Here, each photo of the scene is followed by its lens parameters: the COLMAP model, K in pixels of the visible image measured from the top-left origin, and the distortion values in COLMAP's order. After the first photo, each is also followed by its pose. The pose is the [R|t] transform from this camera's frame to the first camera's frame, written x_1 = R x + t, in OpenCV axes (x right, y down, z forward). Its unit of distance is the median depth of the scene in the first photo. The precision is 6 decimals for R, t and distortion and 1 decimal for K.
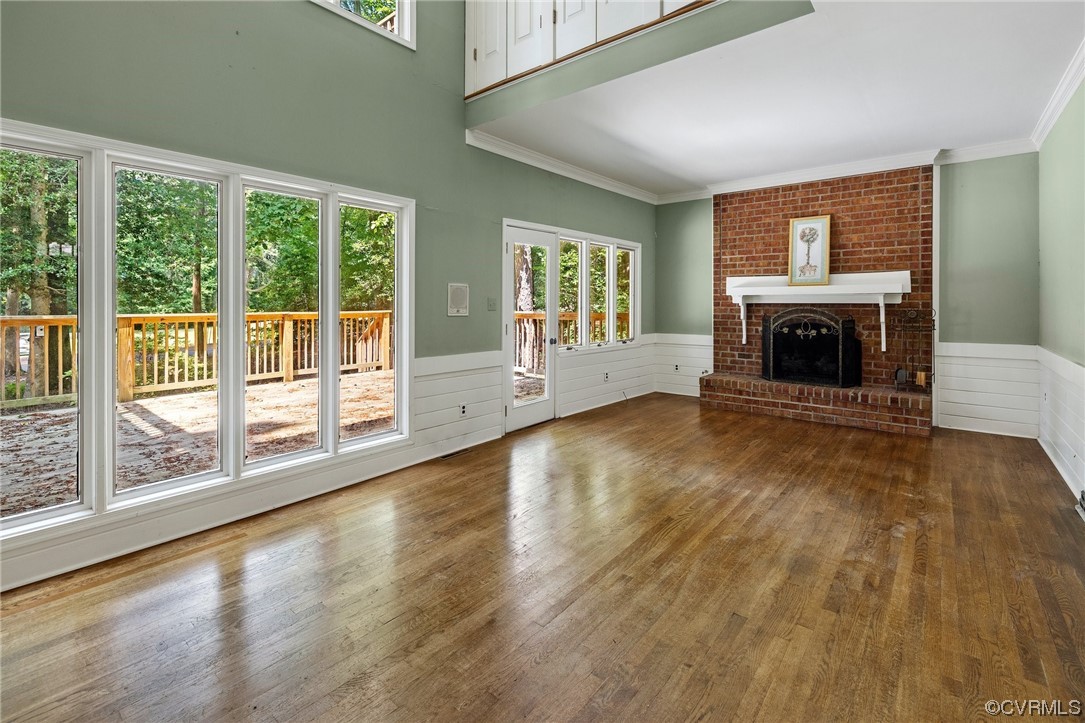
lens RADIAL K [[501.9, 0, 516.0], [0, 501.9, 305.2], [0, 0, 1]] dist [-0.000833, -0.000075]
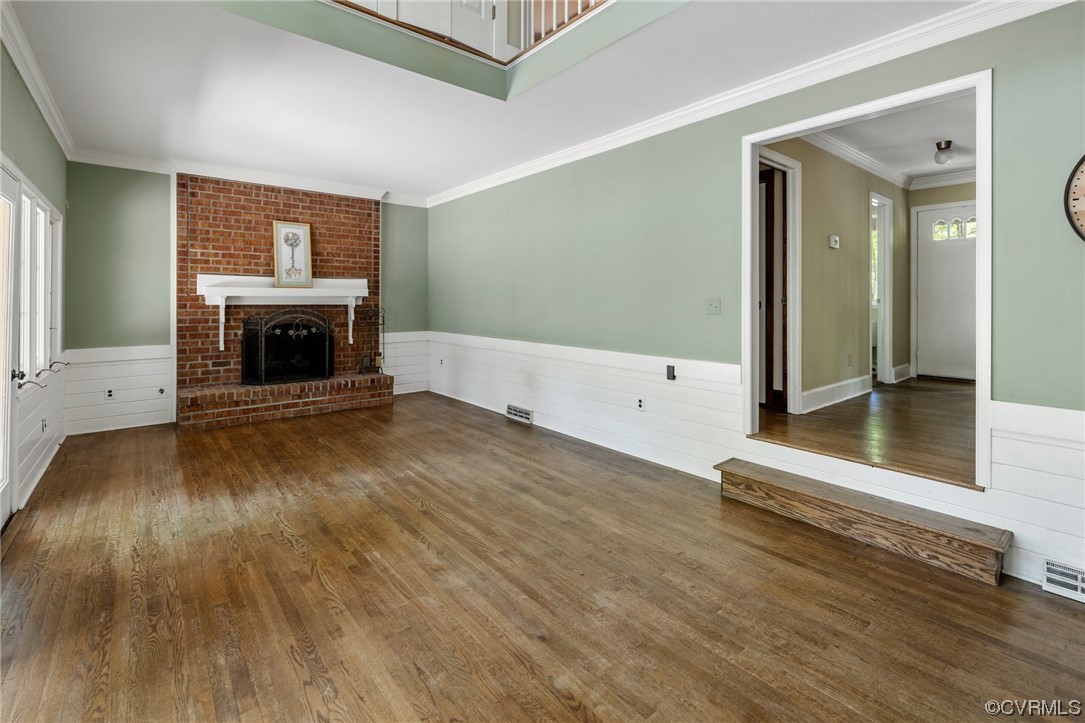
lens RADIAL K [[489.6, 0, 565.1], [0, 489.6, 303.7], [0, 0, 1]] dist [-0.000383, 0.000425]
pose [[0.129455, -0.002240, 0.991583, -0.362742], [0.004585, 0.999988, 0.001660, -0.004963], [-0.991575, 0.004331, 0.129463, 0.310698]]
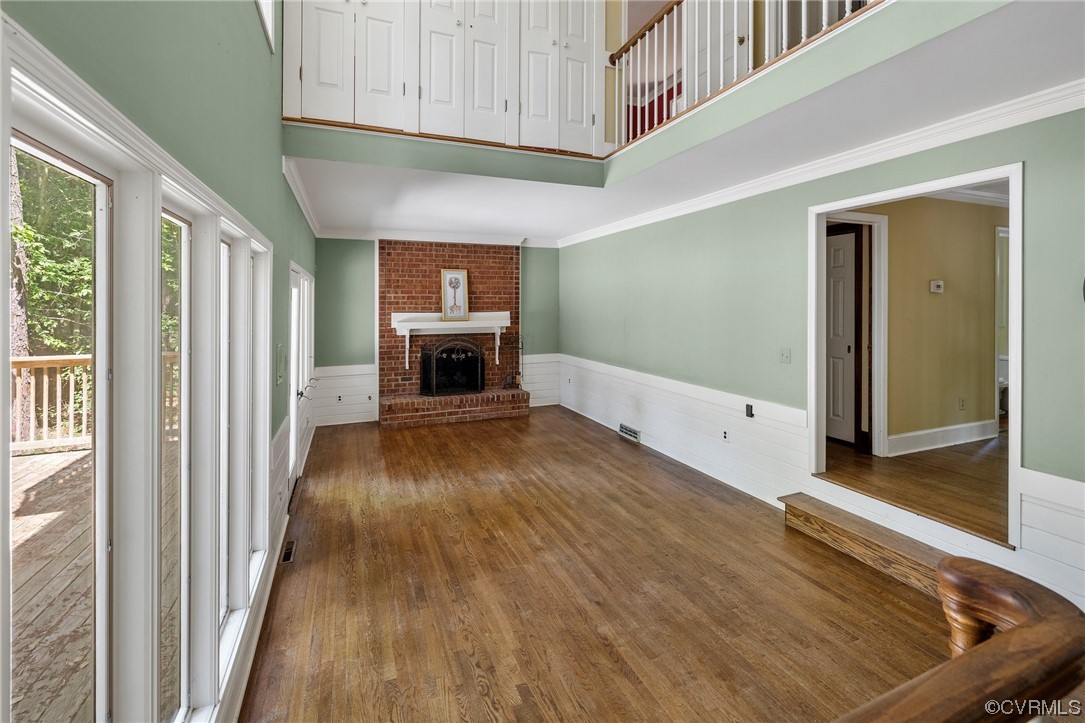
lens RADIAL K [[494.0, 0, 567.3], [0, 494.0, 308.1], [0, 0, 1]] dist [0.001172, 0.000374]
pose [[0.411491, -0.006120, 0.911393, -0.504749], [0.004668, 0.999978, 0.004607, -0.078695], [-0.911402, 0.002358, 0.411511, 0.187184]]
